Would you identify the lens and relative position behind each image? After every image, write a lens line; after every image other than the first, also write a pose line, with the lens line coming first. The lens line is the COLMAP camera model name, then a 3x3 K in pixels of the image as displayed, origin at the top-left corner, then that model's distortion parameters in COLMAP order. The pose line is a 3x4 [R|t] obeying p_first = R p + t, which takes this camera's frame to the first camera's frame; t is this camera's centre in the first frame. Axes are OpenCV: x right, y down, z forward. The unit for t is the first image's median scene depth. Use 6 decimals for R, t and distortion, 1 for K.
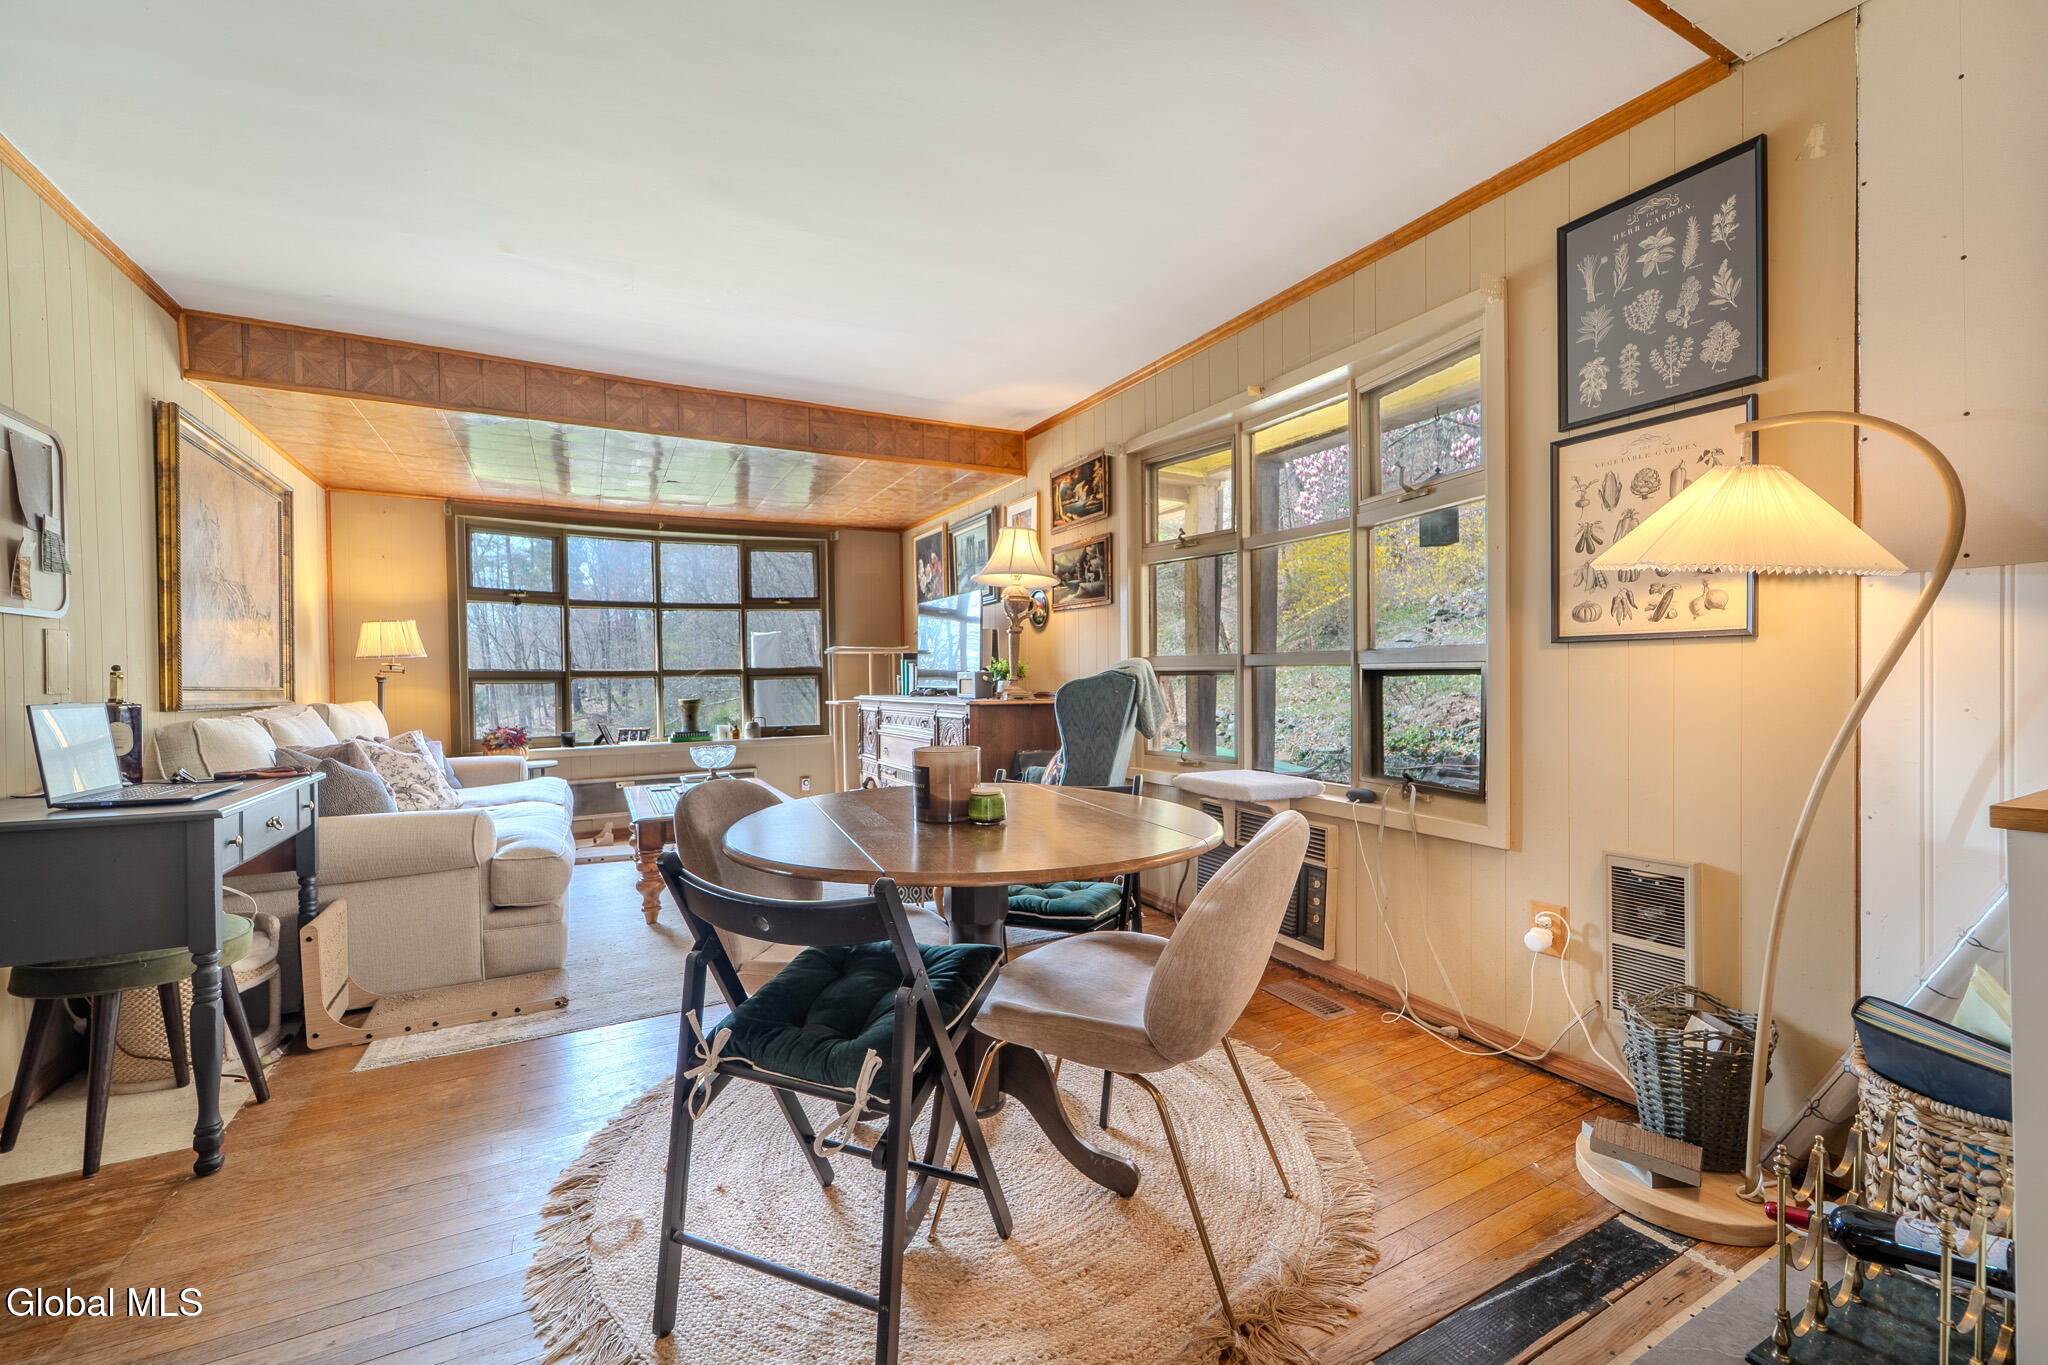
lens RADIAL K [[832.3, 0, 1025.8], [0, 832.3, 681.7], [0, 0, 1]] dist [0.006149, -0.002406]
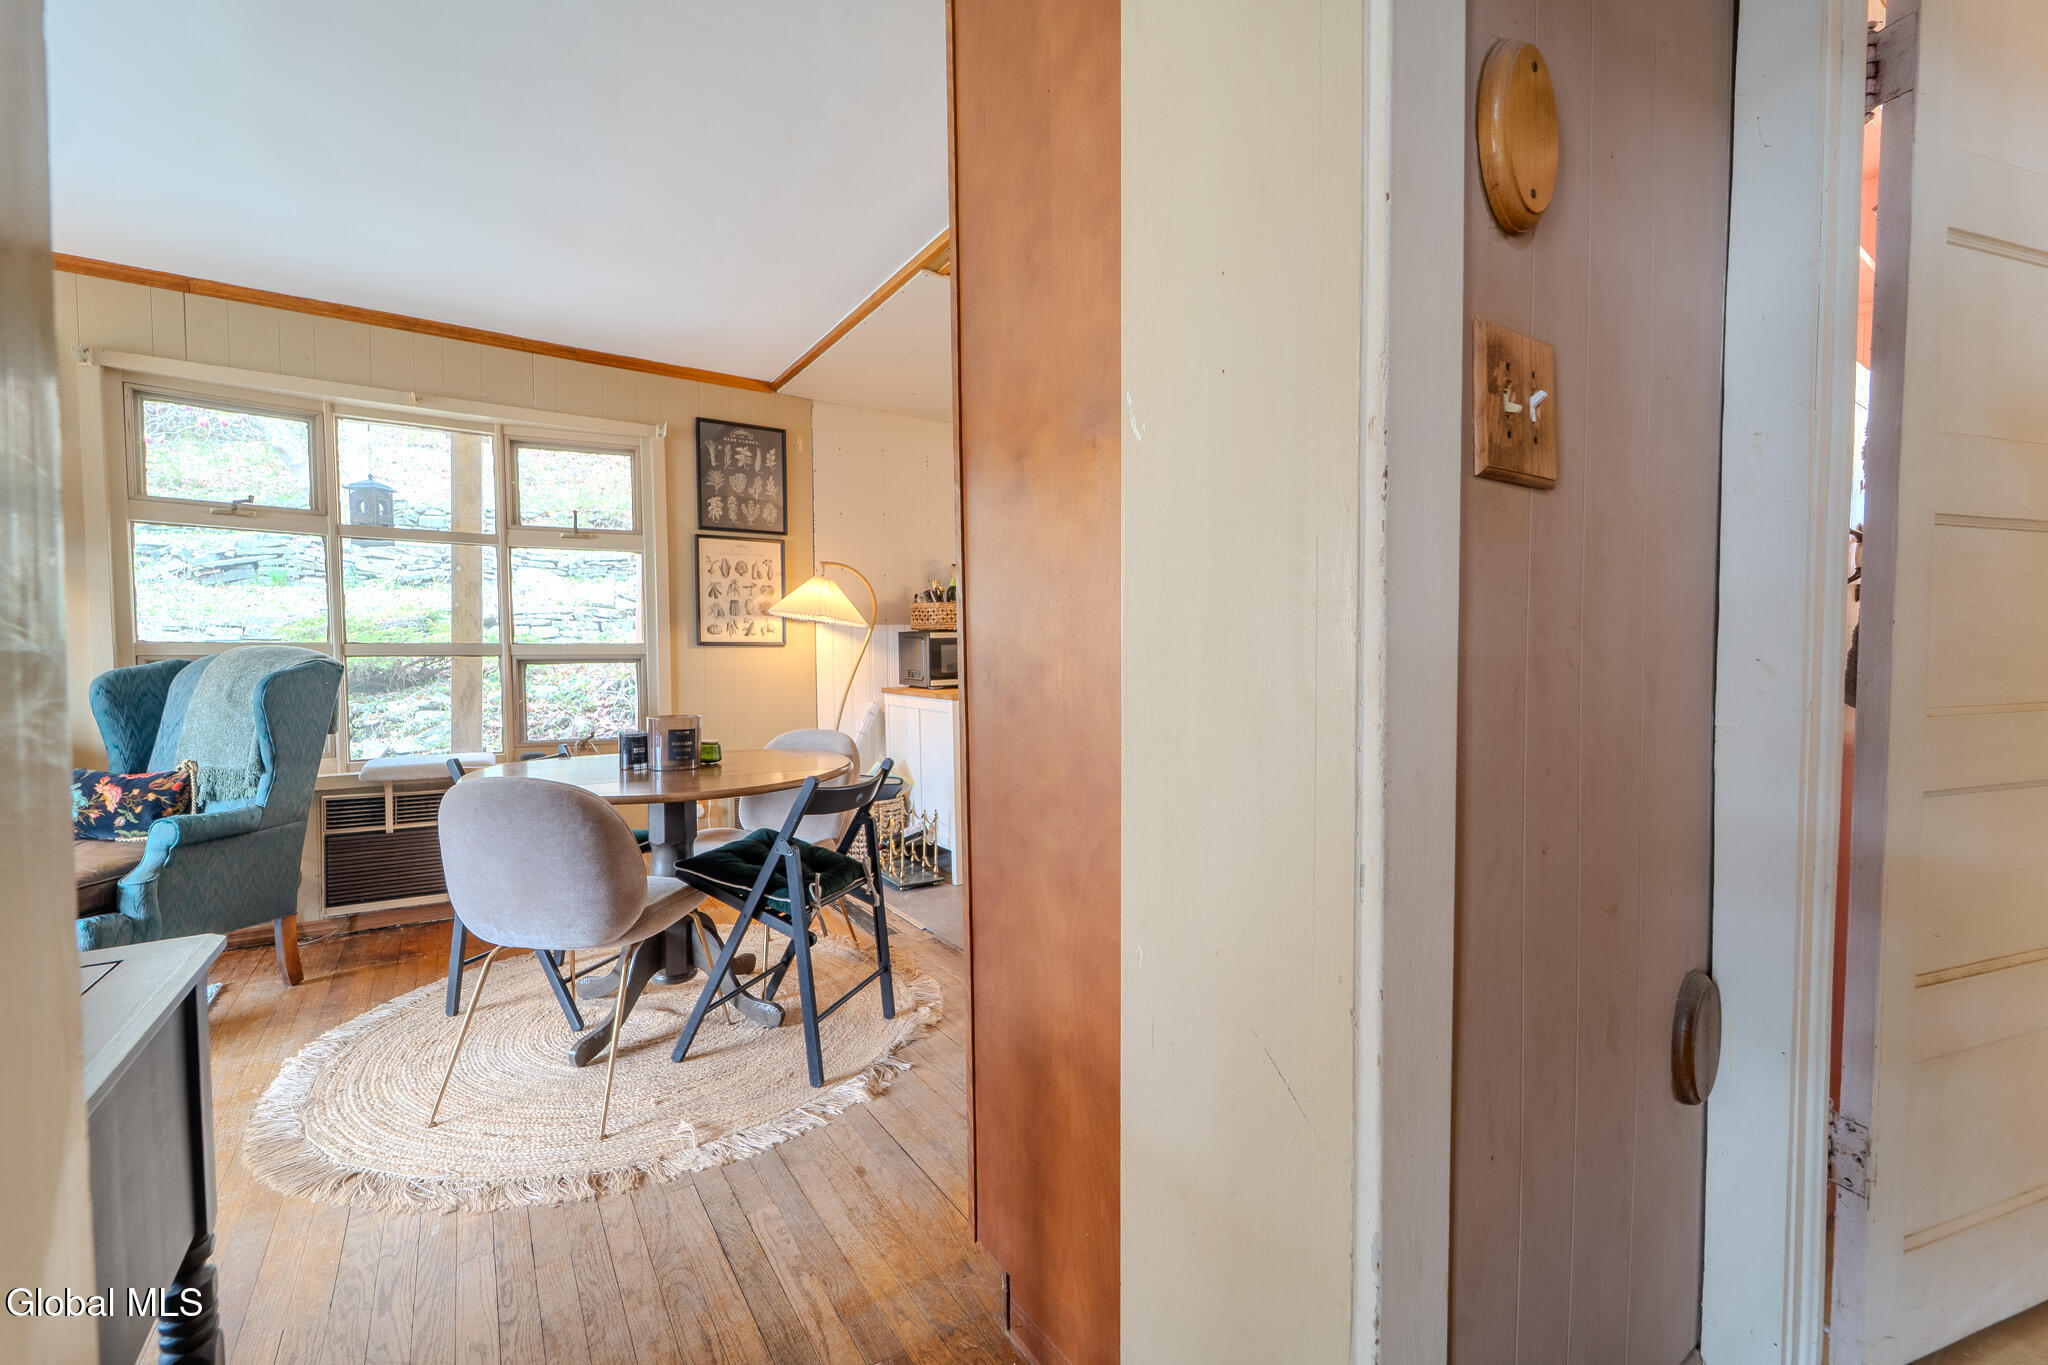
lens RADIAL K [[832.3, 0, 1025.8], [0, 832.3, 681.7], [0, 0, 1]] dist [0.006149, -0.002406]
pose [[-0.101699, -0.020698, 0.994600, -0.711341], [0.015861, 0.999623, 0.022424, 0.002227], [-0.994689, 0.018056, -0.101332, 0.273750]]
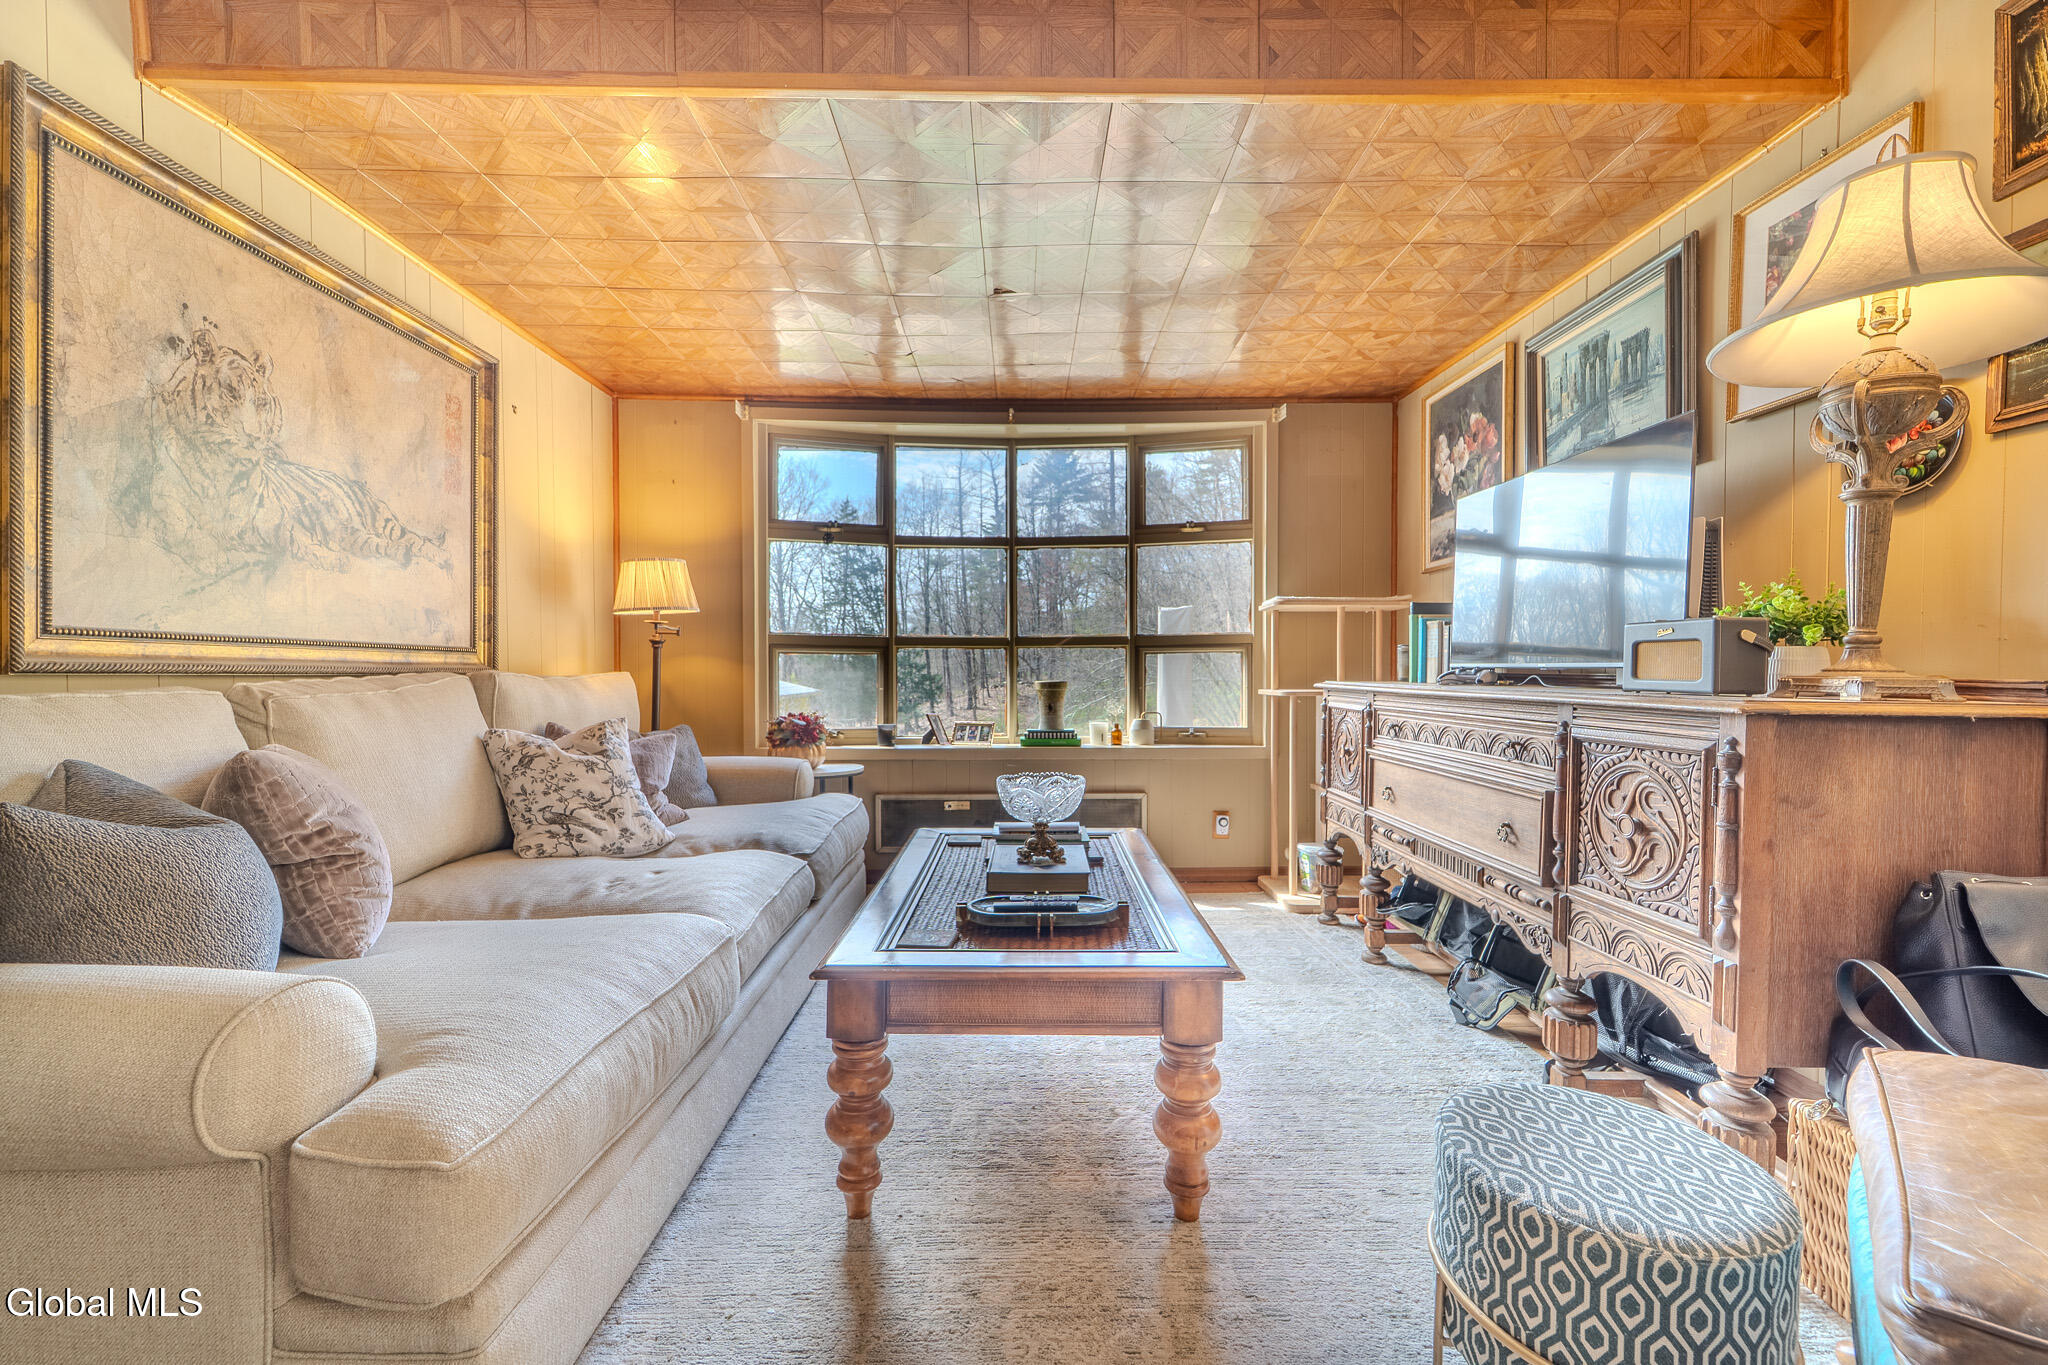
lens RADIAL K [[832.3, 0, 1025.8], [0, 832.3, 681.7], [0, 0, 1]] dist [0.006149, -0.002406]
pose [[0.884571, 0.023306, -0.465824, -0.176160], [-0.017196, 0.999701, 0.017363, 0.015904], [0.466089, -0.007349, 0.884707, 0.628786]]
